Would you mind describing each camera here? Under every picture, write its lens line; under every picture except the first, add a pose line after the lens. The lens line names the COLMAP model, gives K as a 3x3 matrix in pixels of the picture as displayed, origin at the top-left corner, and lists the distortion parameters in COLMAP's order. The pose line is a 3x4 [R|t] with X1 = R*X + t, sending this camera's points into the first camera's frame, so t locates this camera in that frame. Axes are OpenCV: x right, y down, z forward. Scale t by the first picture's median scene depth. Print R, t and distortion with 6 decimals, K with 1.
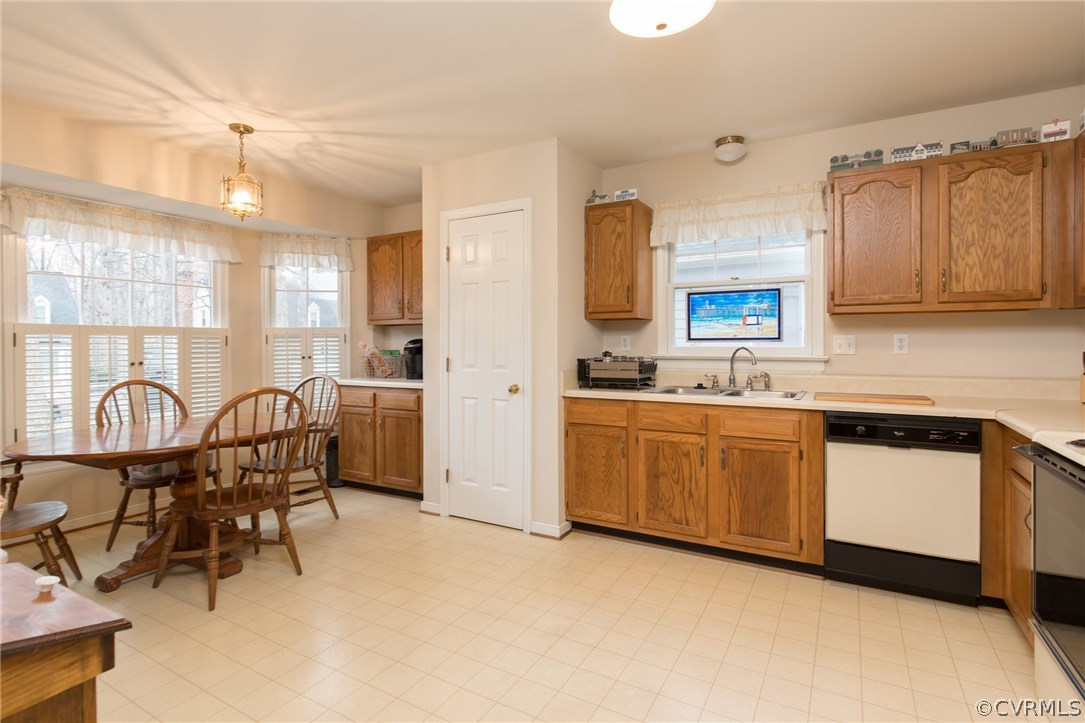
lens RADIAL K [[537.0, 0, 534.7], [0, 537.0, 341.6], [0, 0, 1]] dist [-0.004303, -0.001321]
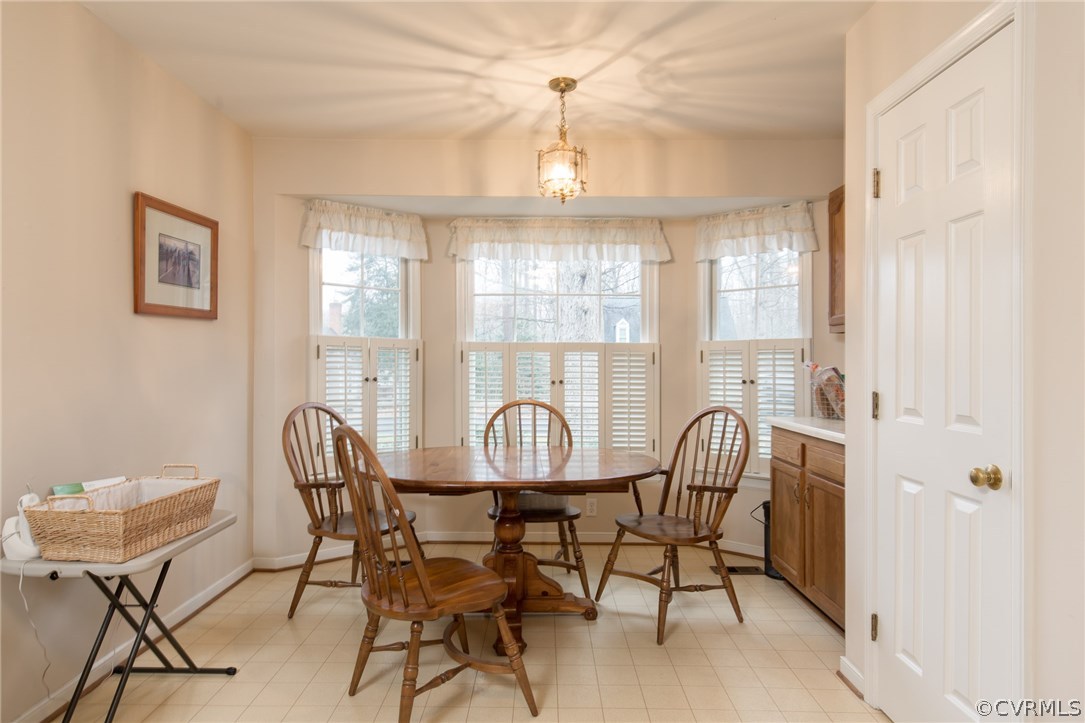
lens RADIAL K [[611.3, 0, 540.8], [0, 611.3, 368.7], [0, 0, 1]] dist [-0.015444, -0.000168]
pose [[0.496542, 0.015896, -0.867867, 0.176711], [-0.003354, 0.999860, 0.016395, -0.000139], [0.868006, -0.005230, 0.496525, 0.446505]]
